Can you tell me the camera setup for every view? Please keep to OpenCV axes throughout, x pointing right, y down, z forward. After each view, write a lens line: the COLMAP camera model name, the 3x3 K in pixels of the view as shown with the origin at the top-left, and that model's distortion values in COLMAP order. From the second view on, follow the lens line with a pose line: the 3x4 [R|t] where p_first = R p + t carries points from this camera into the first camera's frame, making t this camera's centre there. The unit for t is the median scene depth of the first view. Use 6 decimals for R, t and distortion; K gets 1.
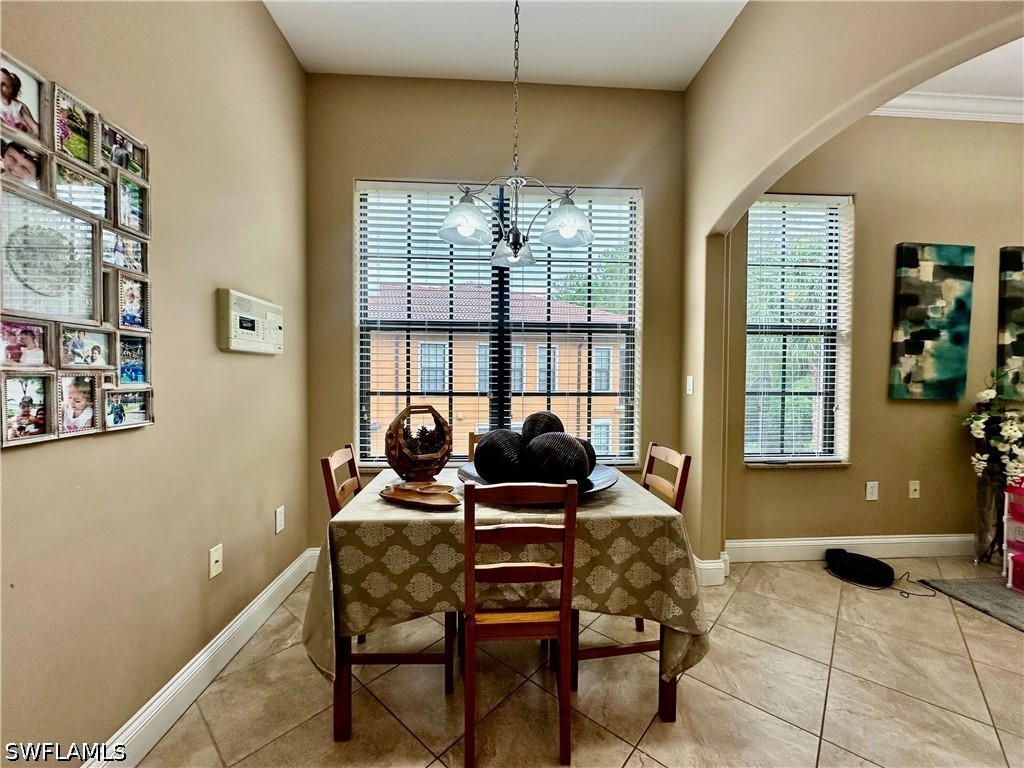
lens RADIAL K [[402.3, 0, 516.8], [0, 402.3, 381.8], [0, 0, 1]] dist [-0.000831, 0.000038]
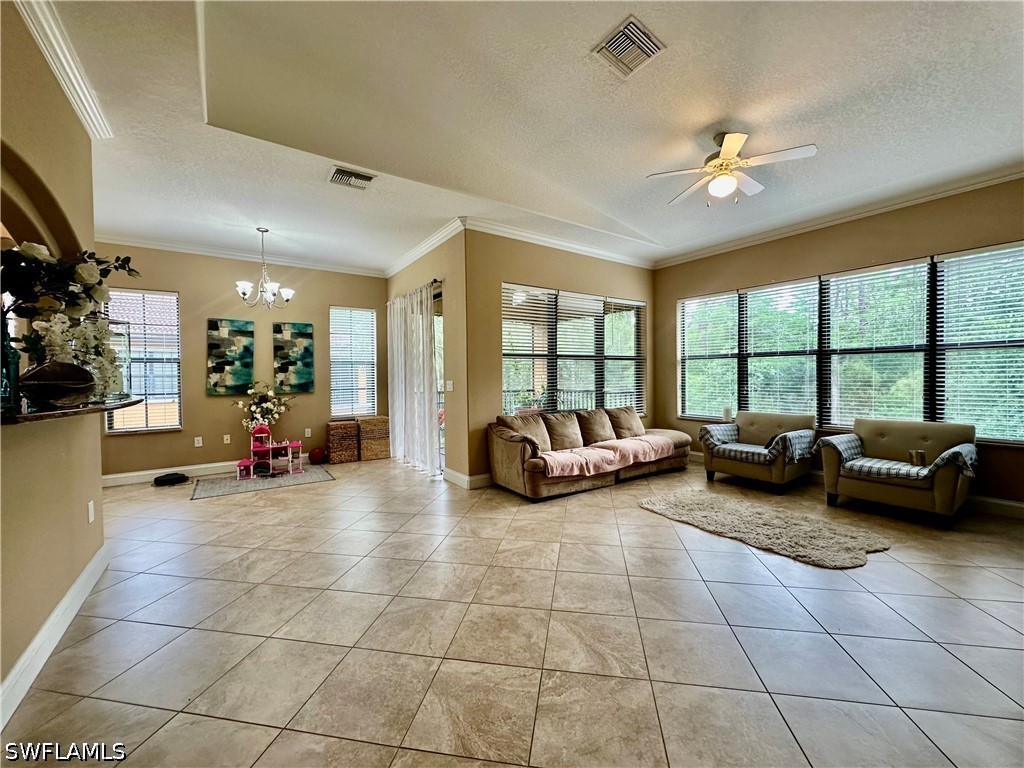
lens RADIAL K [[408.7, 0, 512.8], [0, 408.7, 383.1], [0, 0, 1]] dist [-0.001961, 0.000208]
pose [[0.859241, -0.022695, 0.511068, 1.212845], [0.027367, 0.999624, -0.001620, 0.028096], [-0.510839, 0.015379, 0.859539, -1.549296]]
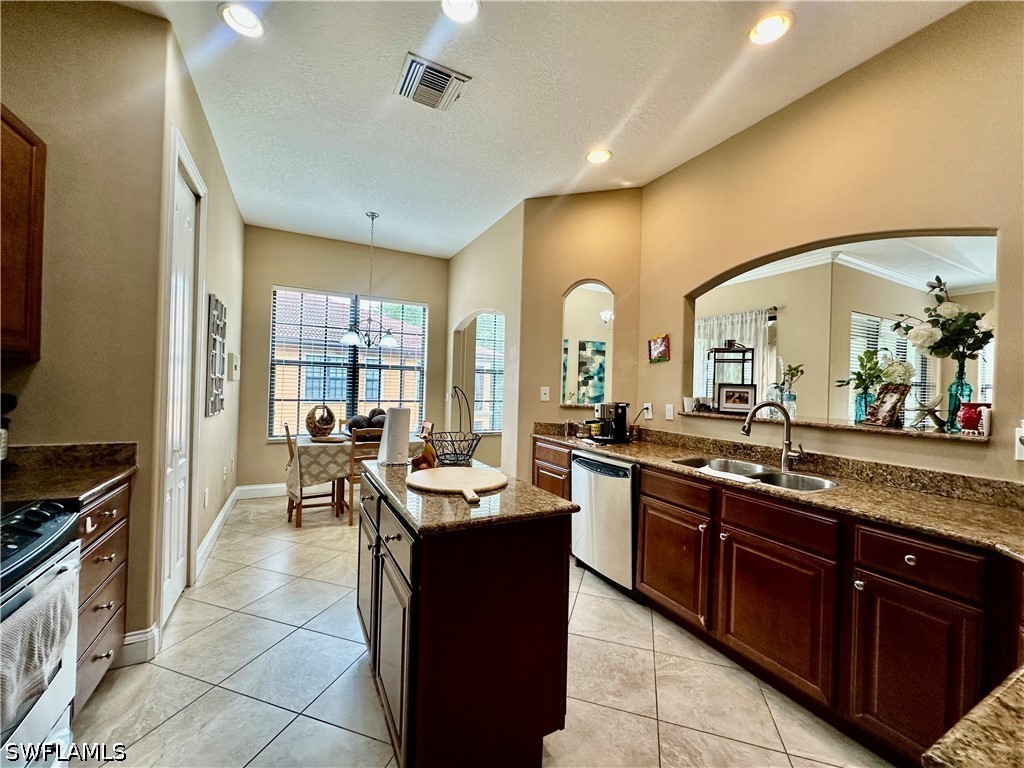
lens RADIAL K [[408.7, 0, 512.8], [0, 408.7, 383.1], [0, 0, 1]] dist [-0.001961, 0.000208]
pose [[0.915474, 0.022674, 0.401737, -0.122791], [-0.016377, 0.999683, -0.019103, -0.029418], [-0.402043, 0.010909, 0.915556, -1.087532]]
